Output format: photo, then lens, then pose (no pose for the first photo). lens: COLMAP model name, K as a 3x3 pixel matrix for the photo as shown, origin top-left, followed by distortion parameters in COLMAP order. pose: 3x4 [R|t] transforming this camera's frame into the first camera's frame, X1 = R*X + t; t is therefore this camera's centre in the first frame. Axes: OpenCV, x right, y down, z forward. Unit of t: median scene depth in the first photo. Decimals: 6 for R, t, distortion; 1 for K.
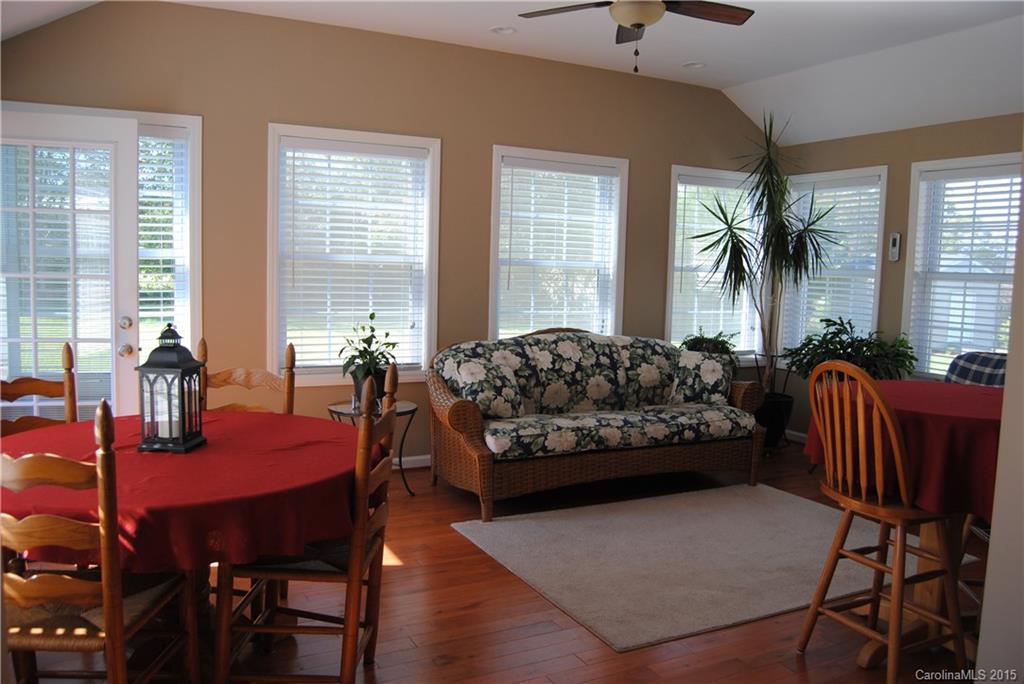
lens RADIAL K [[855.9, 0, 541.3], [0, 855.9, 313.1], [0, 0, 1]] dist [-0.010550, 0.003428]
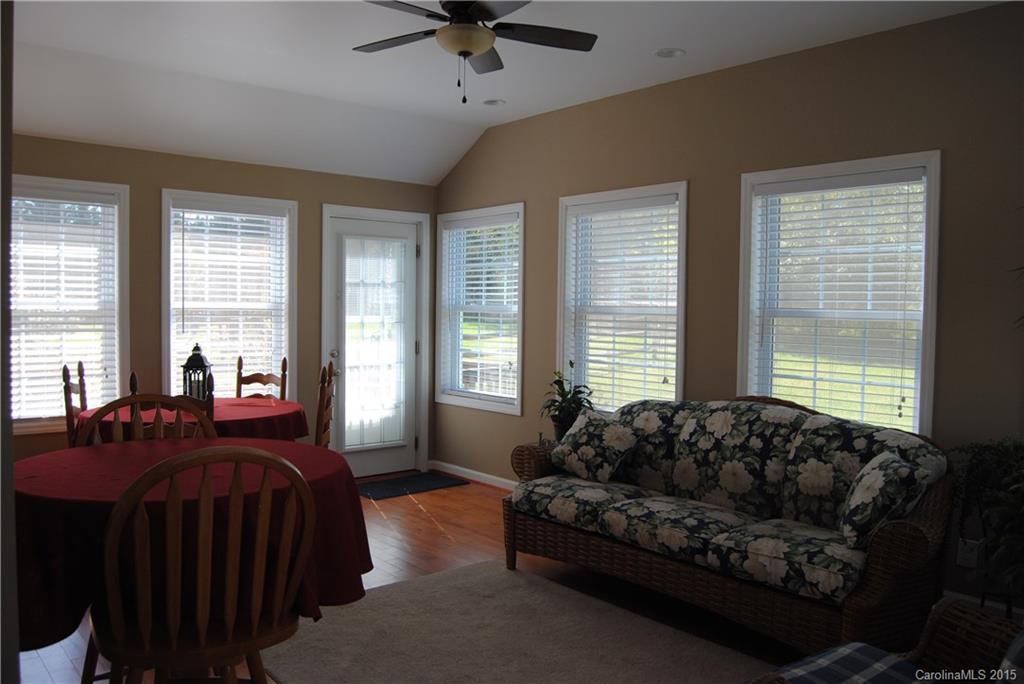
lens RADIAL K [[820.8, 0, 512.0], [0, 820.8, 342.0], [0, 0, 1]] dist [-0.062541, 0.006600]
pose [[0.188980, 0.012552, -0.981901, 0.726874], [-0.068267, 0.997667, -0.000385, -0.016667], [0.979605, 0.067104, 0.189396, 0.671273]]
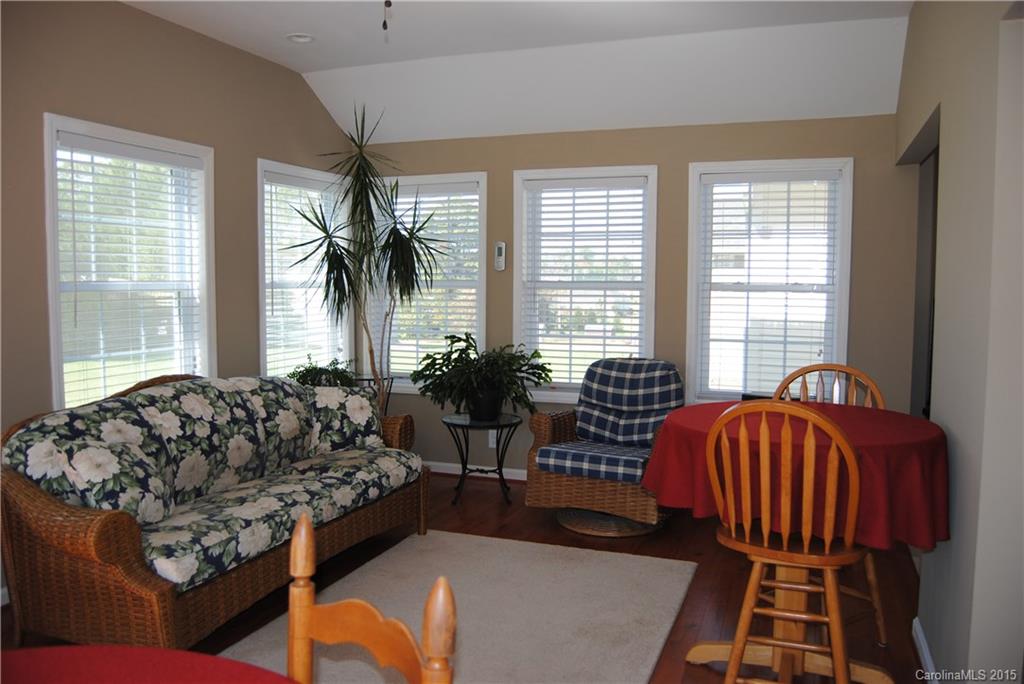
lens RADIAL K [[820.8, 0, 512.0], [0, 820.8, 342.0], [0, 0, 1]] dist [-0.062541, 0.006600]
pose [[0.766924, -0.078789, 0.636883, -0.196769], [0.059603, 0.996890, 0.051553, -0.030377], [-0.638964, -0.001577, 0.769235, 0.302528]]
